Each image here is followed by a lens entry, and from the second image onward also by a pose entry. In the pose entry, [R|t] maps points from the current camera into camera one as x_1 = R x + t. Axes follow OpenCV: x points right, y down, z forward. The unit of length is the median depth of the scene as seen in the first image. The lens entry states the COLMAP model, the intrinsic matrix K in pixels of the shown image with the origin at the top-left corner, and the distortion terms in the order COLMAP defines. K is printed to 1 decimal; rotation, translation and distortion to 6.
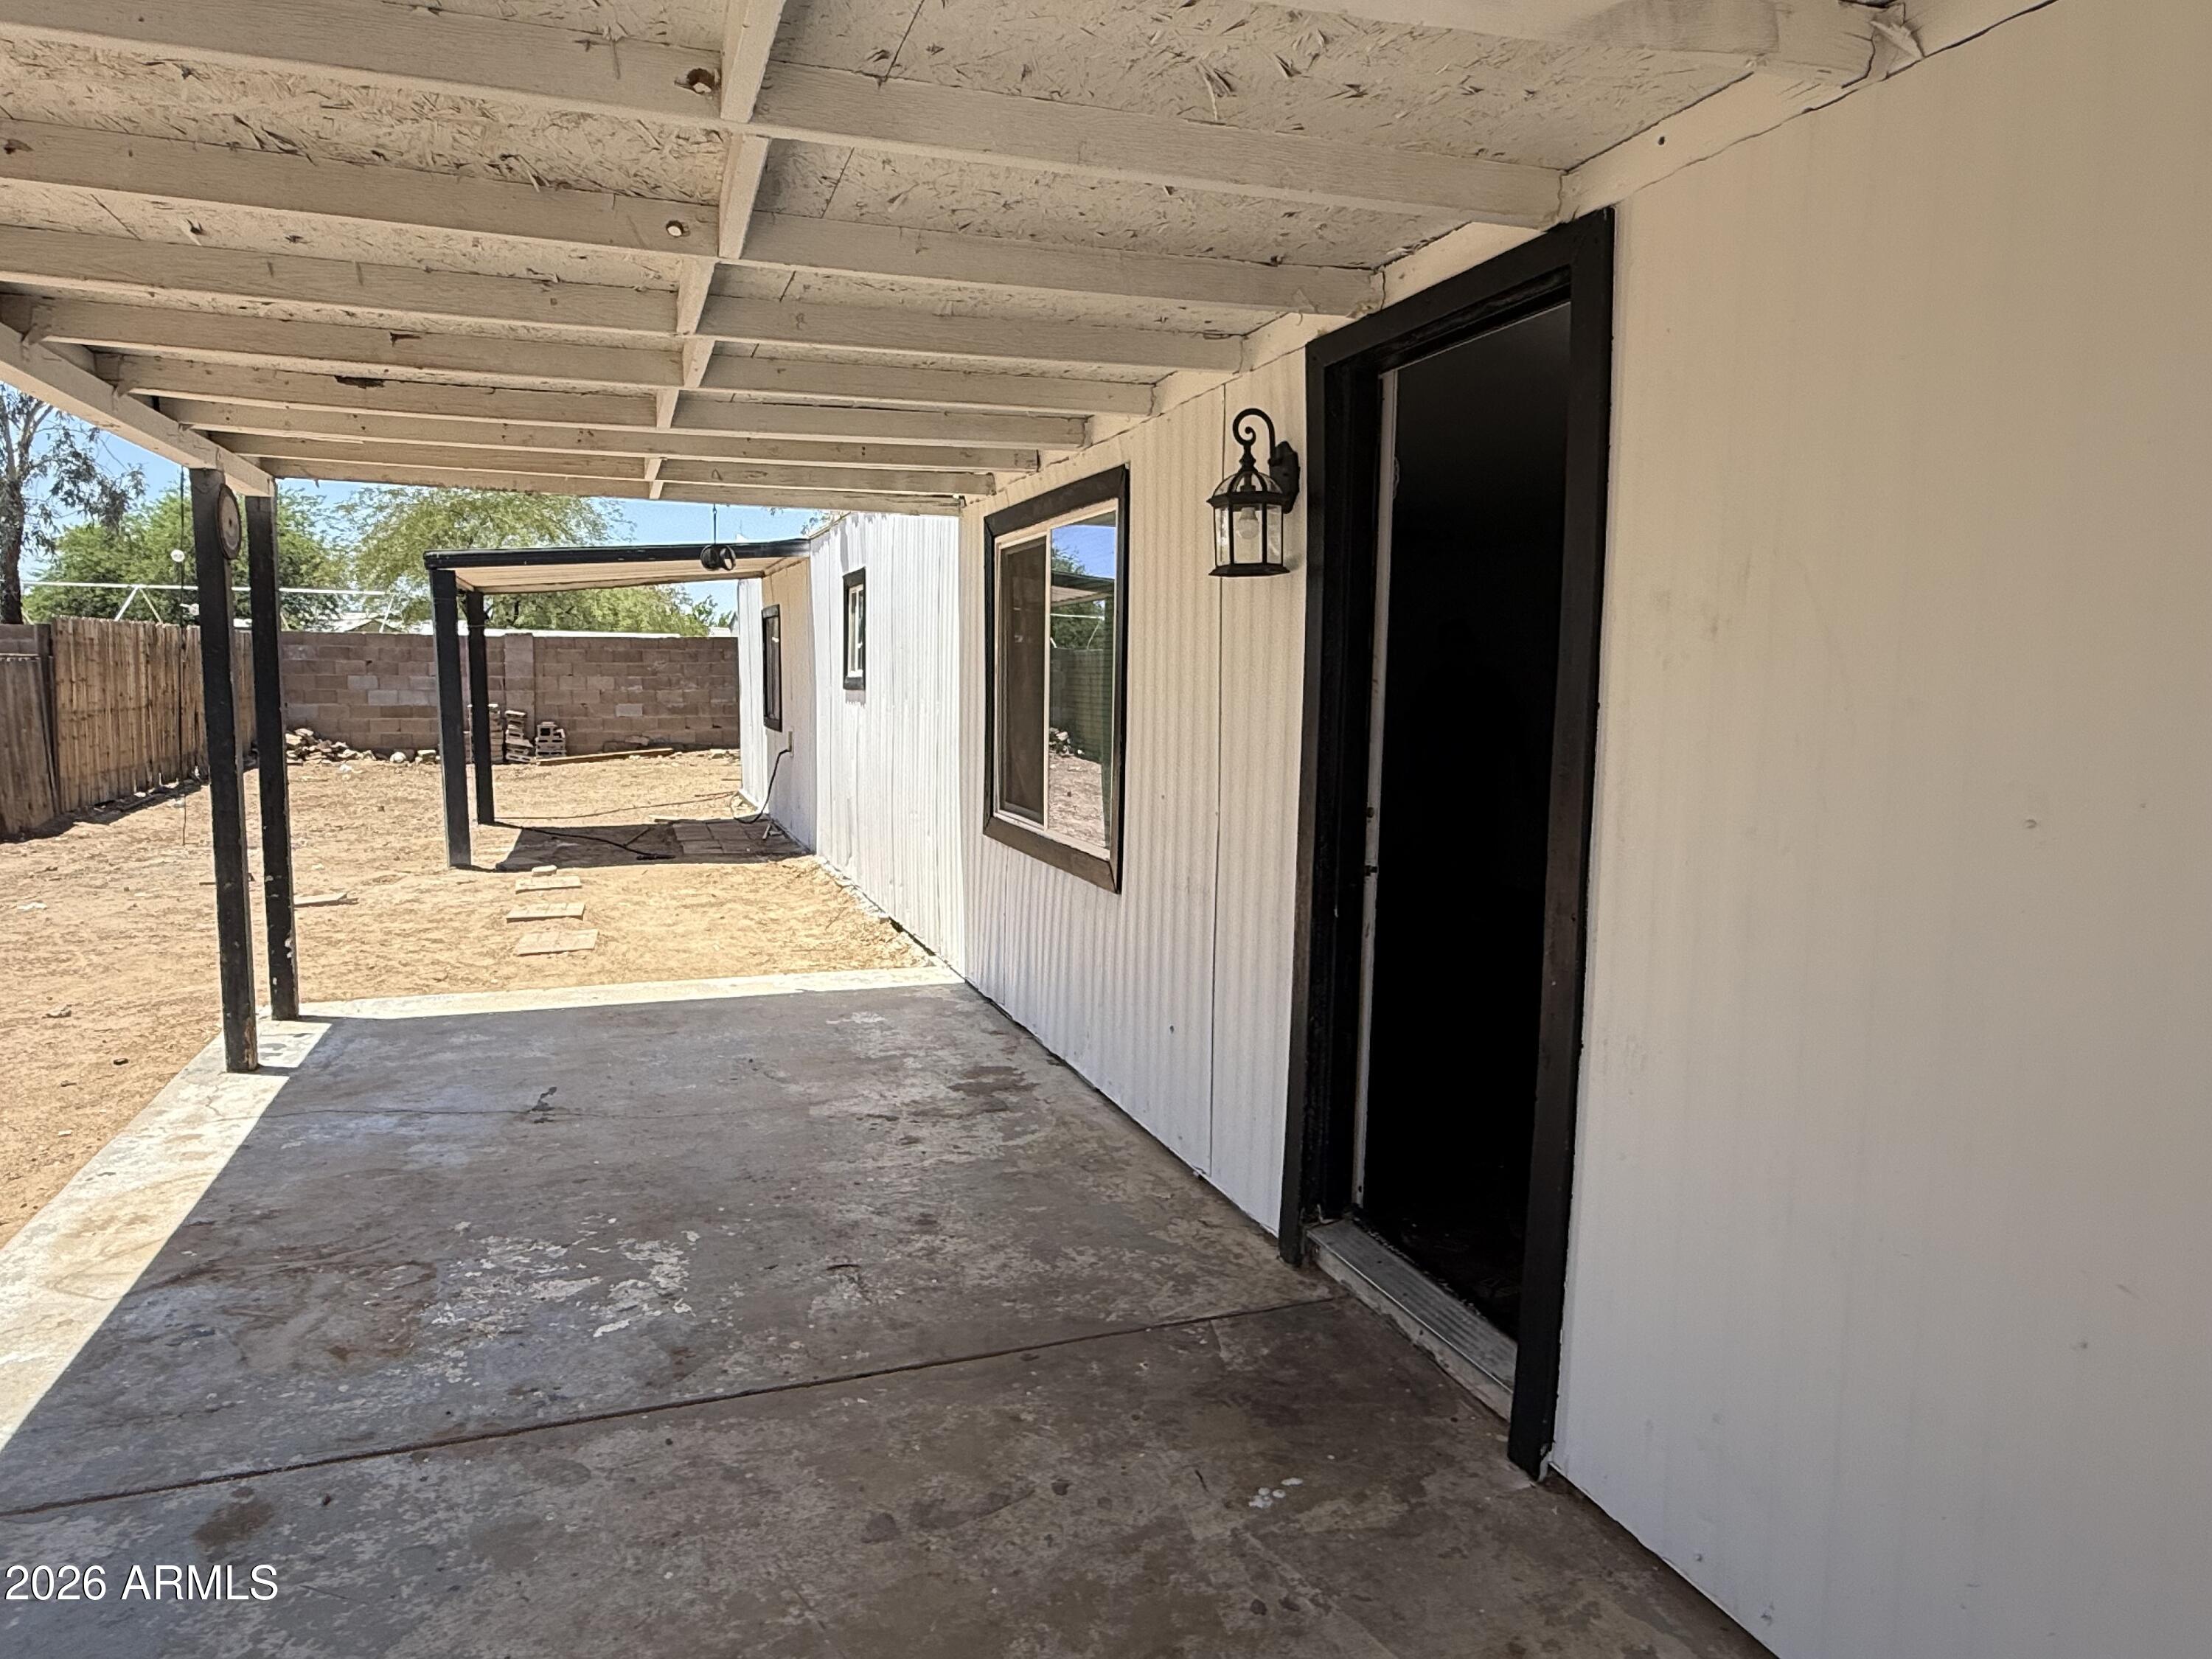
lens RADIAL K [[1376.7, 0, 1100.0], [0, 1376.7, 827.0], [0, 0, 1]] dist [0.002145, 0.000885]
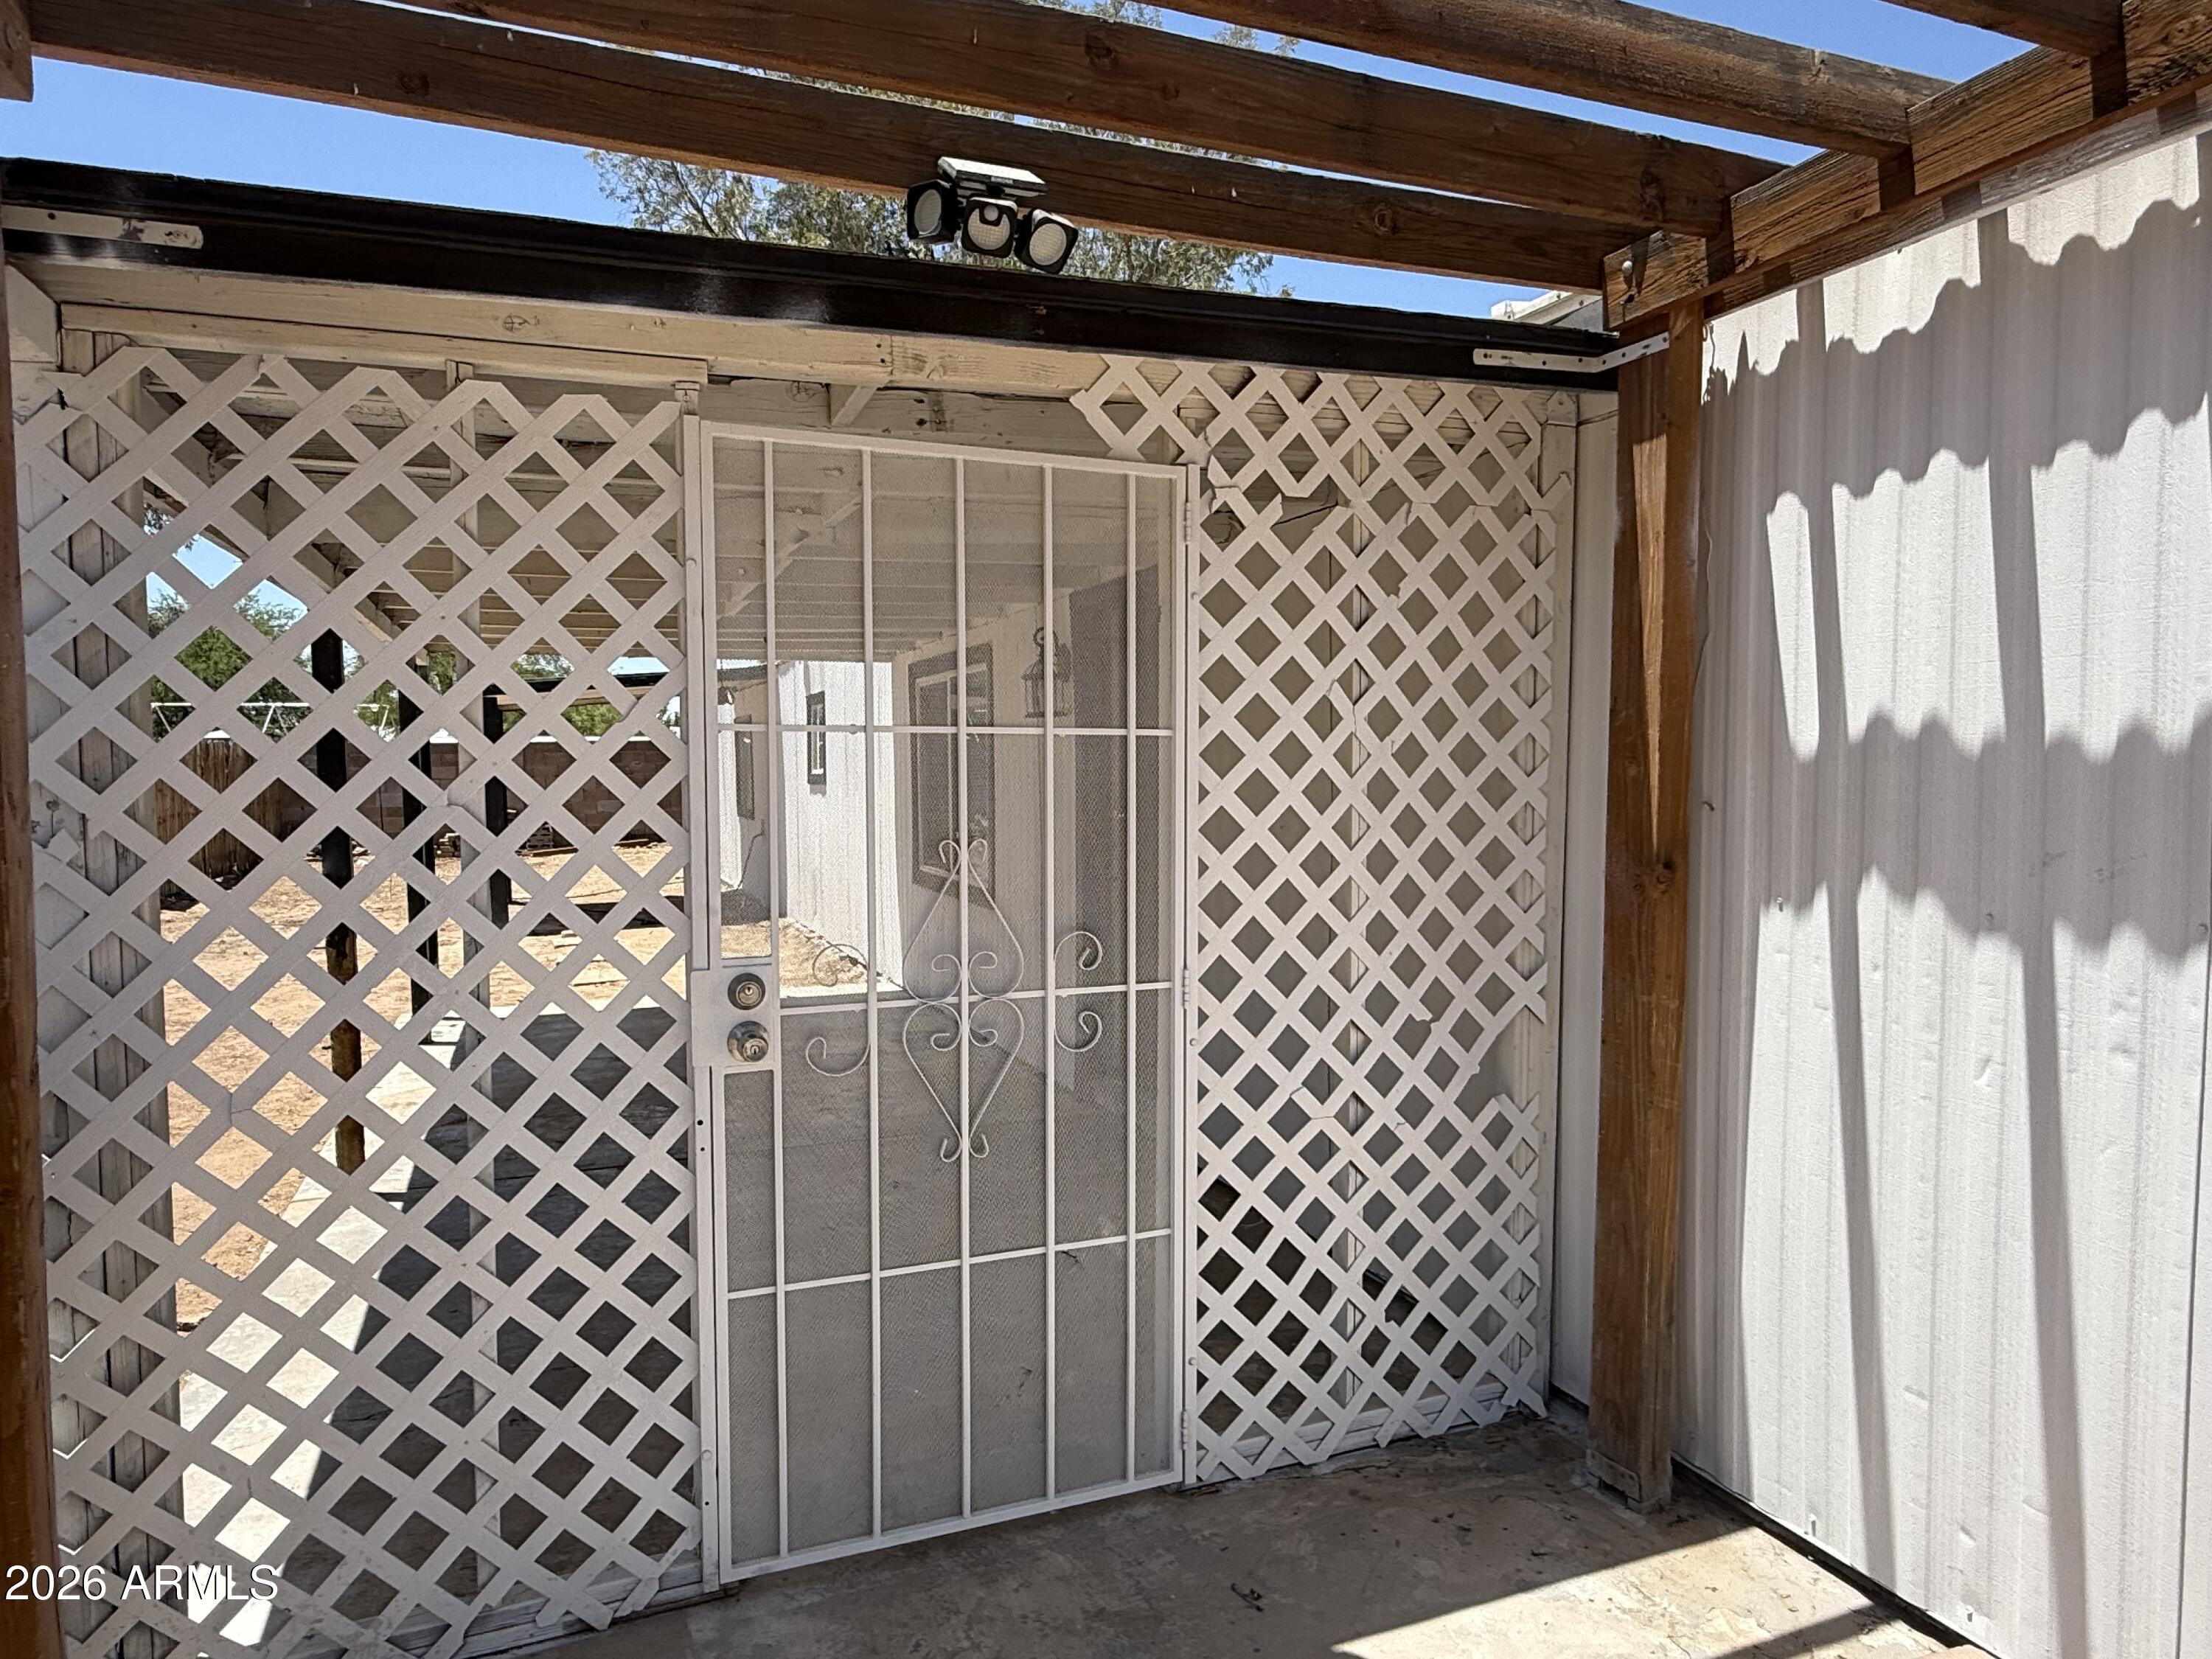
lens RADIAL K [[1376.7, 0, 1087.9], [0, 1376.7, 850.0], [0, 0, 1]] dist [0.002145, 0.000885]
pose [[0.999430, -0.023549, 0.024190, 0.044092], [0.024641, 0.998644, -0.045858, 0.028190], [-0.023077, 0.046428, 0.998655, -0.300736]]
